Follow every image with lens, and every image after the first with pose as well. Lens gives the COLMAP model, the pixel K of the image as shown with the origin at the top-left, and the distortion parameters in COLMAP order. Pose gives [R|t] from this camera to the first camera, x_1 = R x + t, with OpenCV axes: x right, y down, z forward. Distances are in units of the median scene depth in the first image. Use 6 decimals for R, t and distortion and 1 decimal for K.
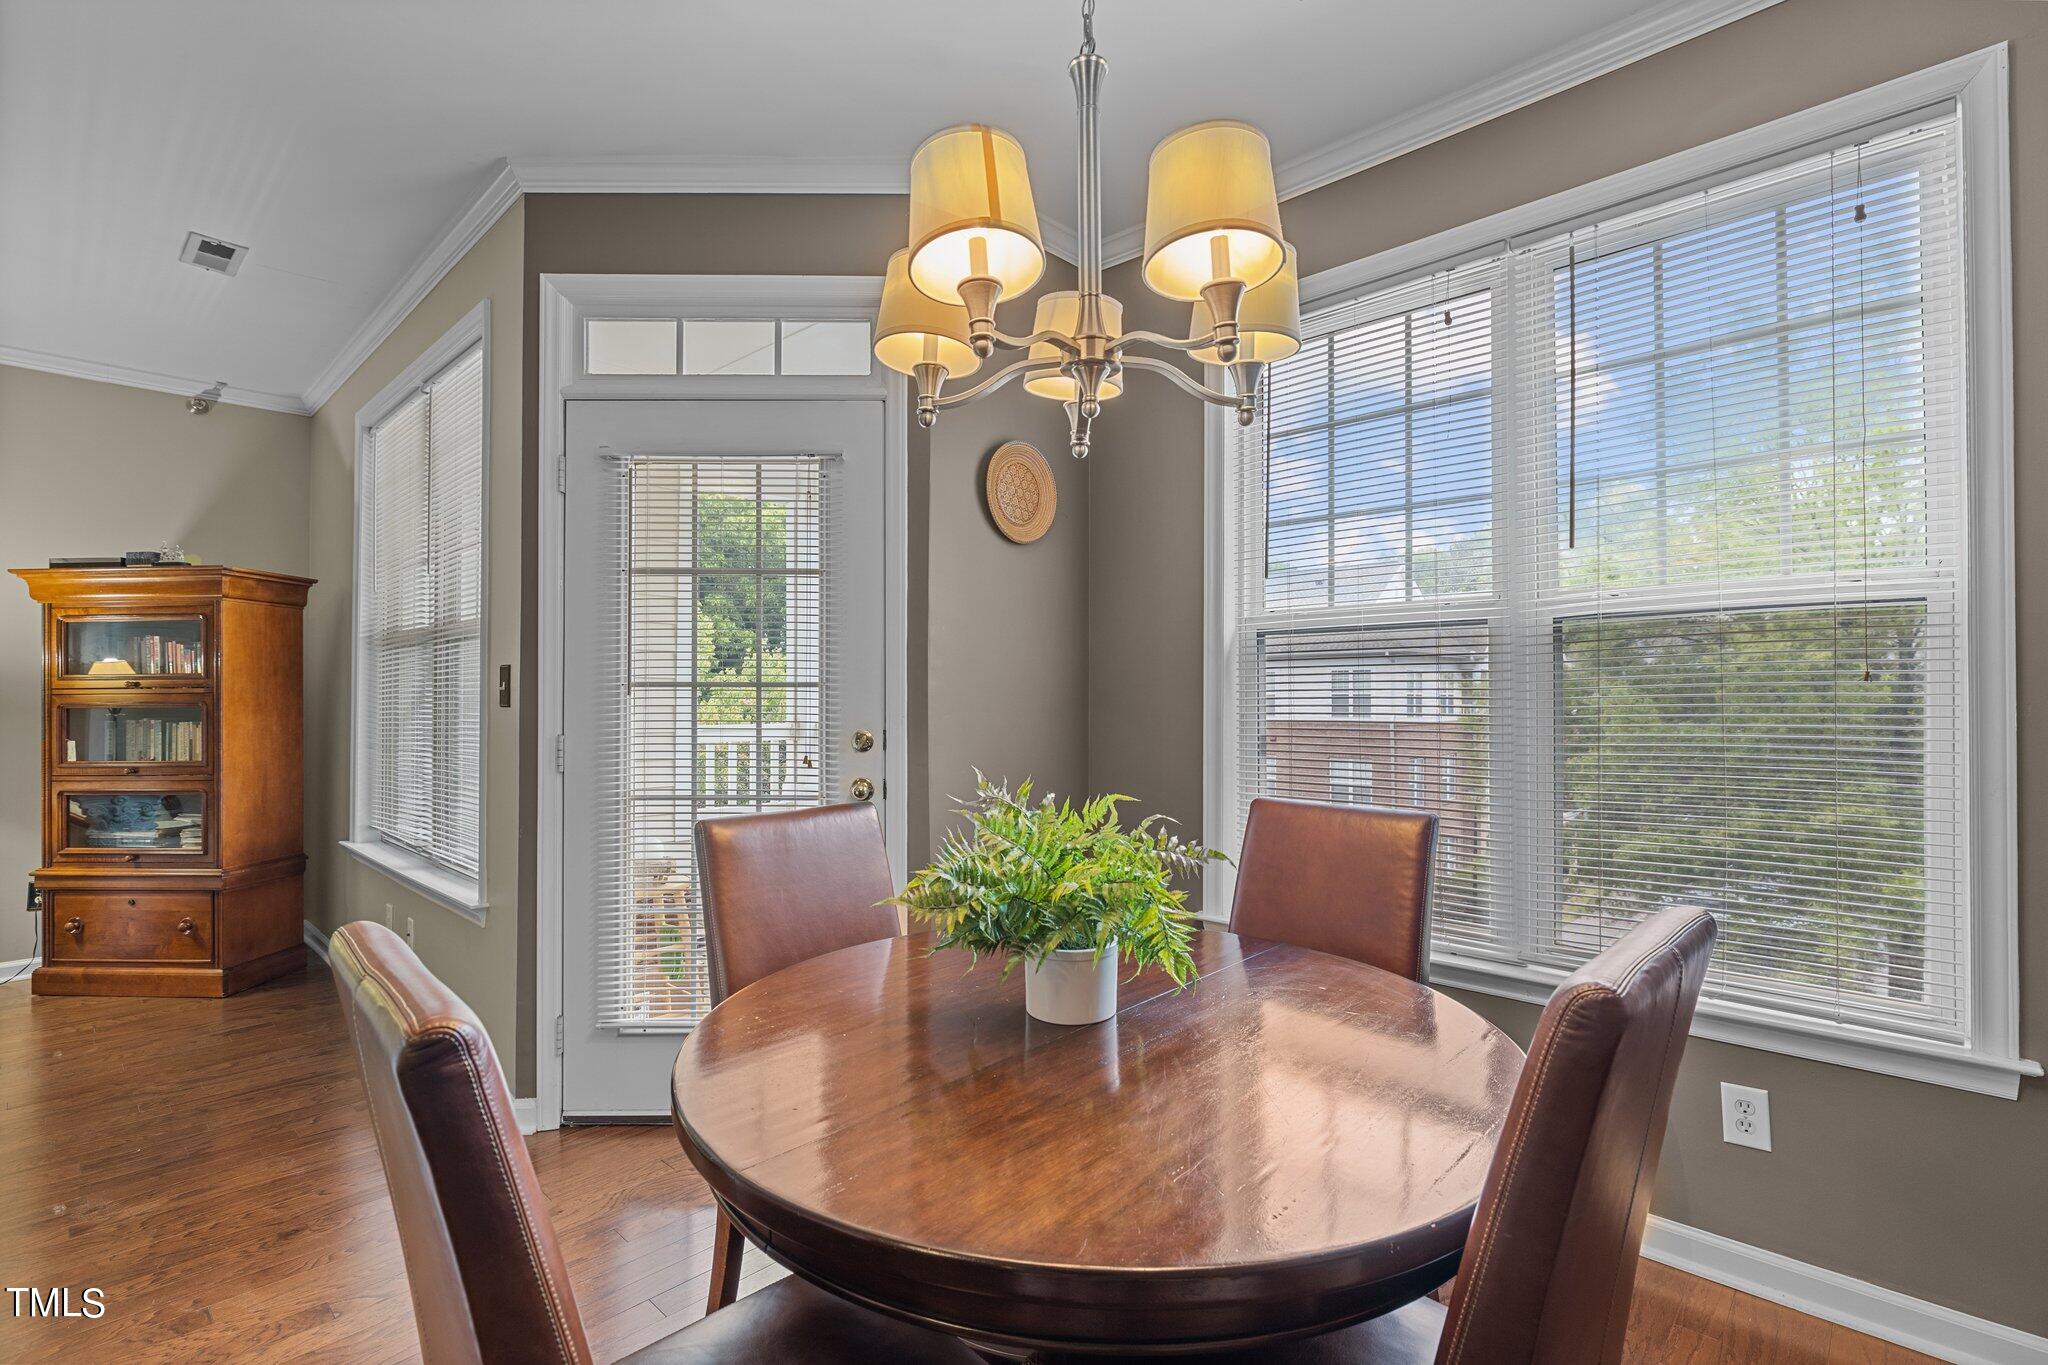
lens RADIAL K [[948.4, 0, 1029.3], [0, 948.4, 697.2], [0, 0, 1]] dist [-0.008074, 0.000414]
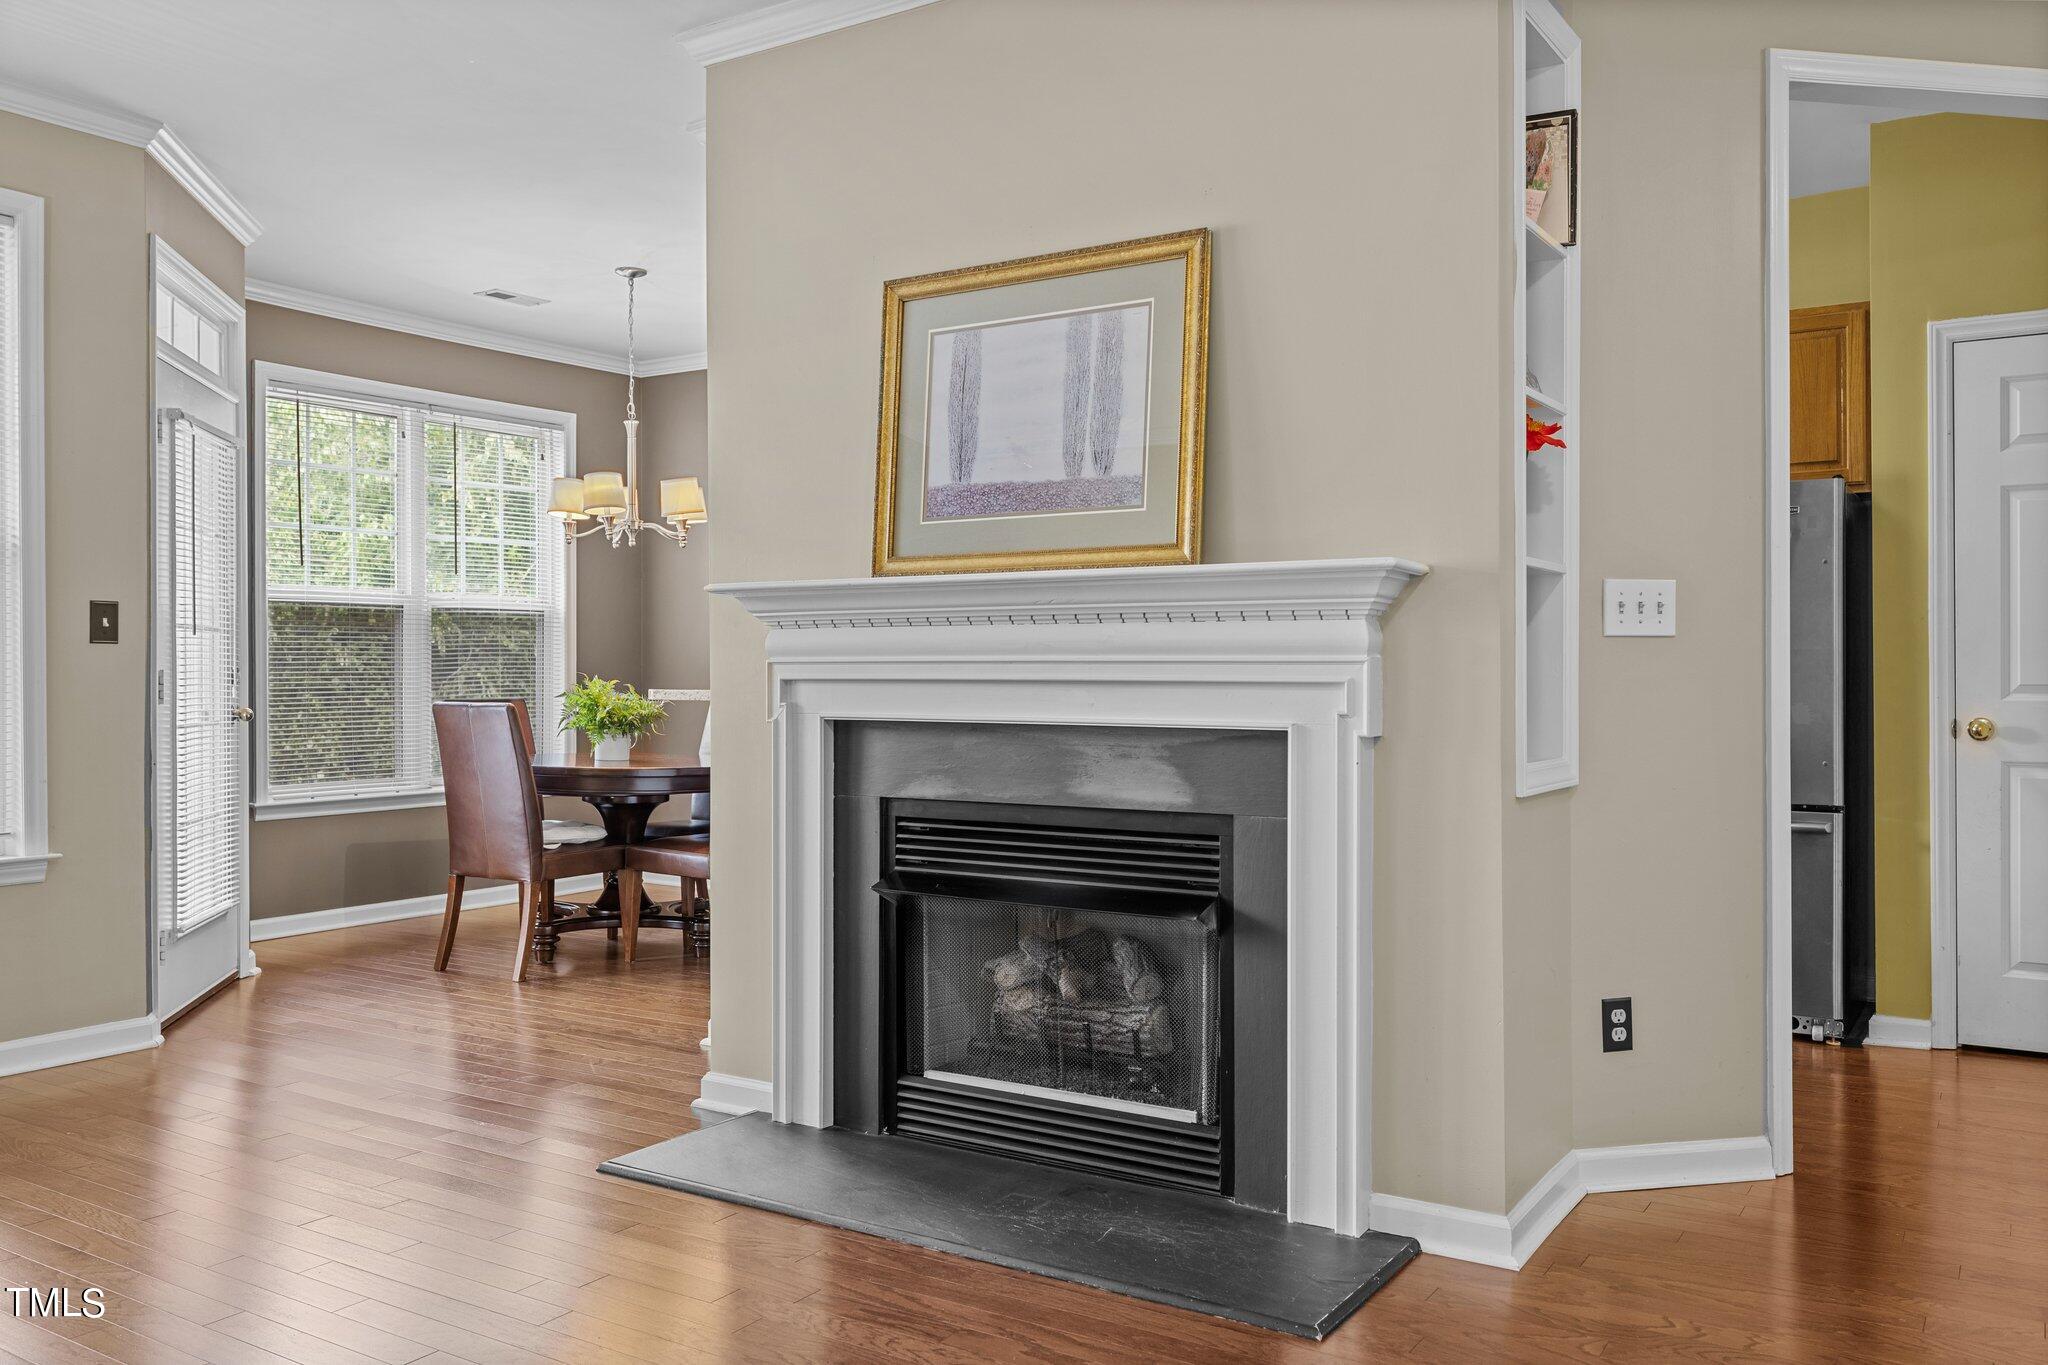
lens RADIAL K [[1587.0, 0, 1020.8], [0, 1587.0, 669.9], [0, 0, 1]] dist [-0.000202, -0.002921]
pose [[-0.192542, -0.000946, 0.981288, -2.416871], [-0.004358, 0.999990, 0.000109, 0.032482], [-0.981279, -0.004255, -0.192544, 0.384830]]
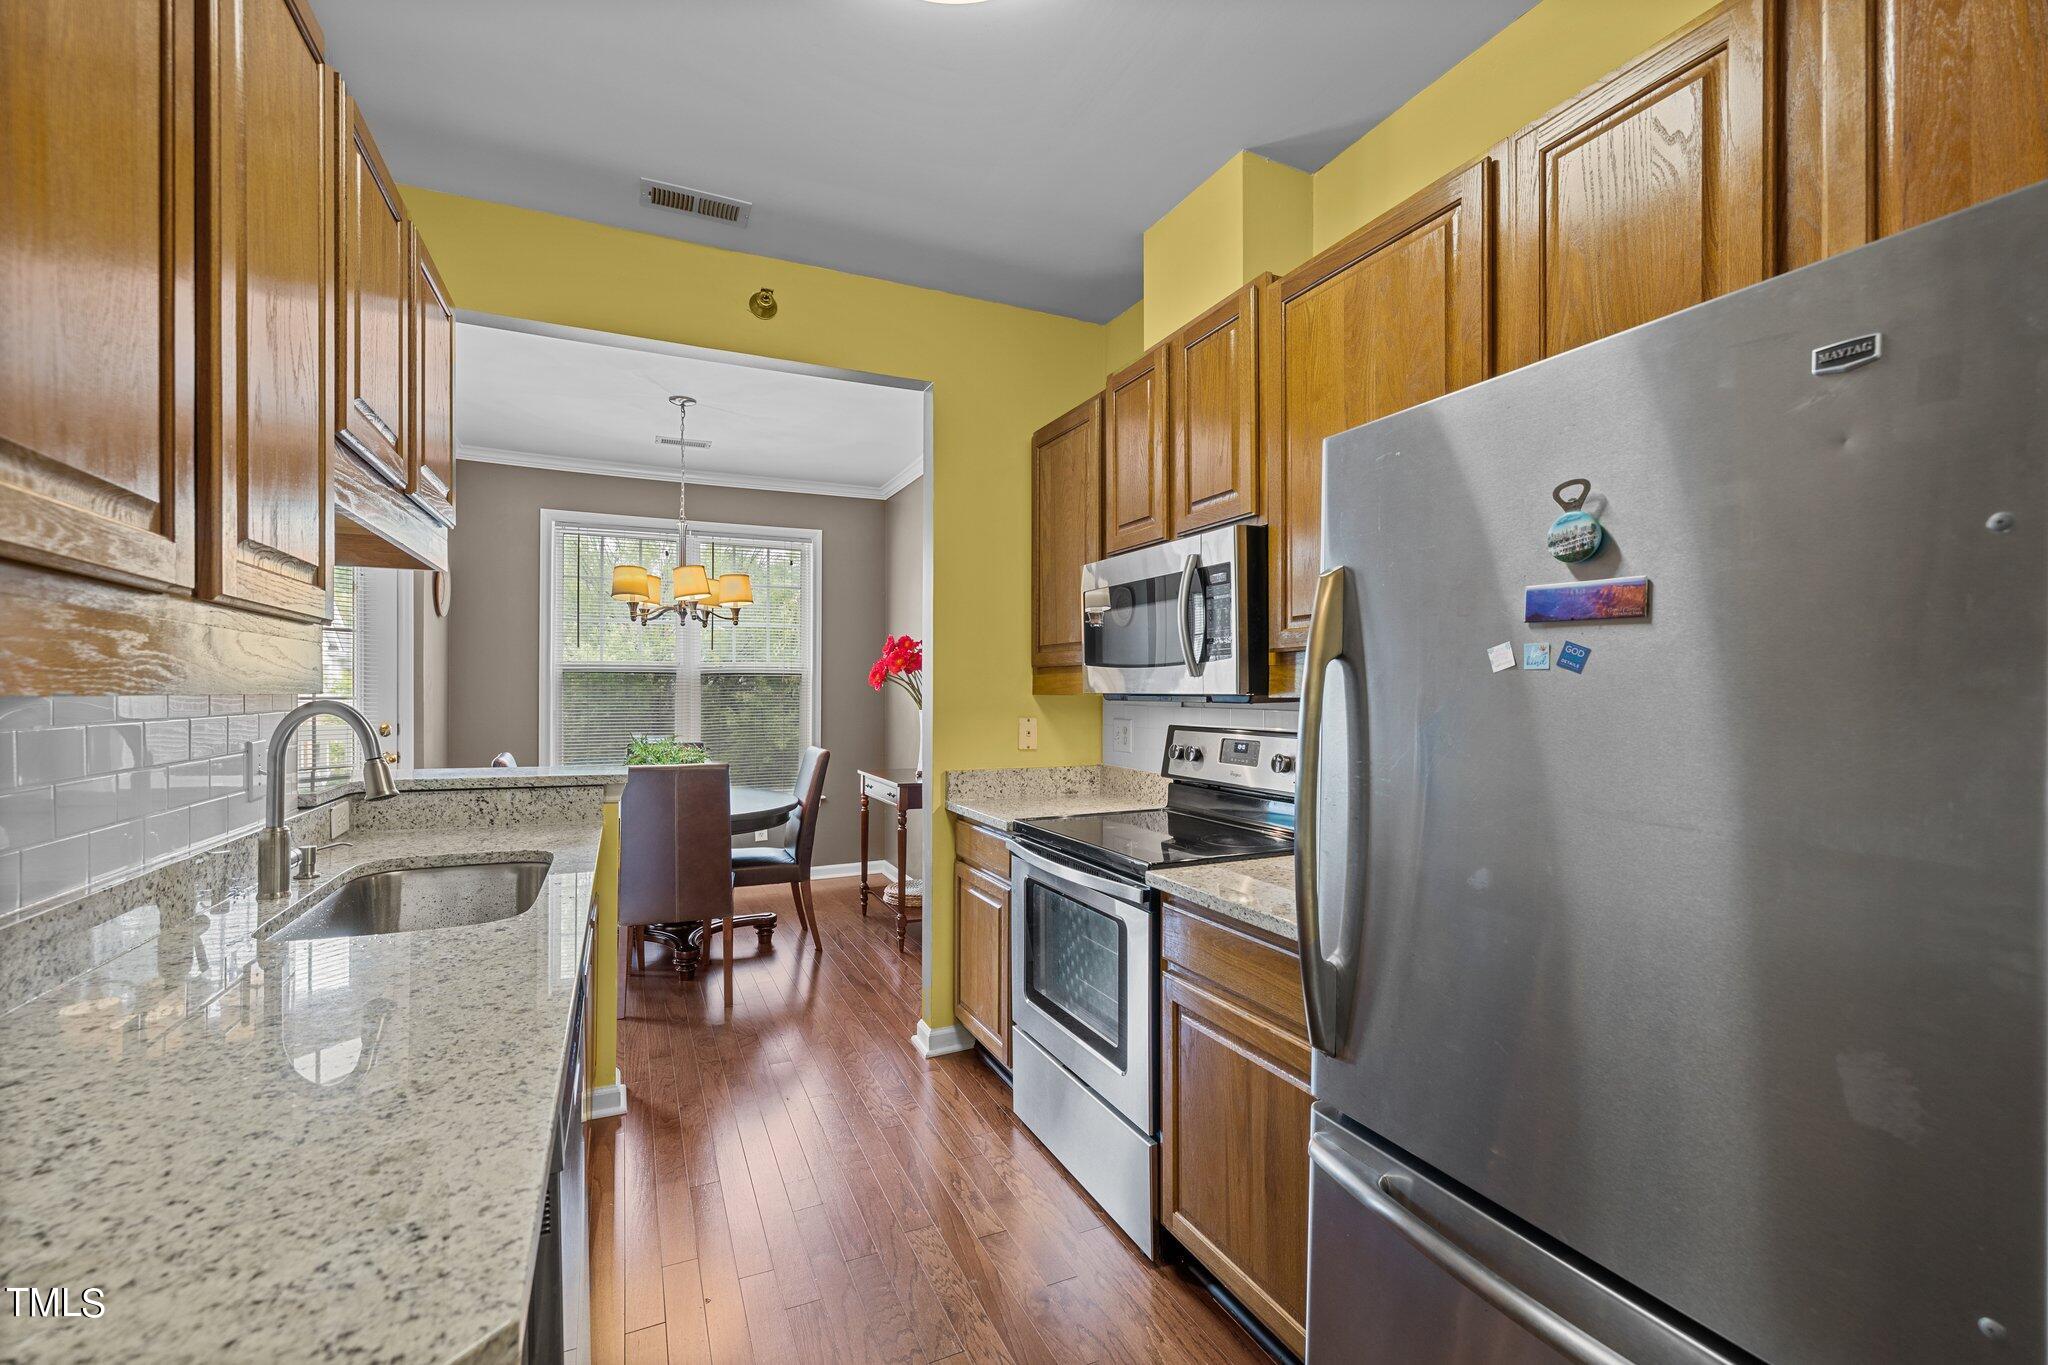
lens RADIAL K [[857.1, 0, 1023.7], [0, 857.1, 690.2], [0, 0, 1]] dist [0.001143, -0.000083]
pose [[0.358671, 0.000226, 0.933464, -1.210924], [-0.008481, 0.999959, 0.003017, -0.042113], [-0.933425, -0.008999, 0.358659, -0.645027]]
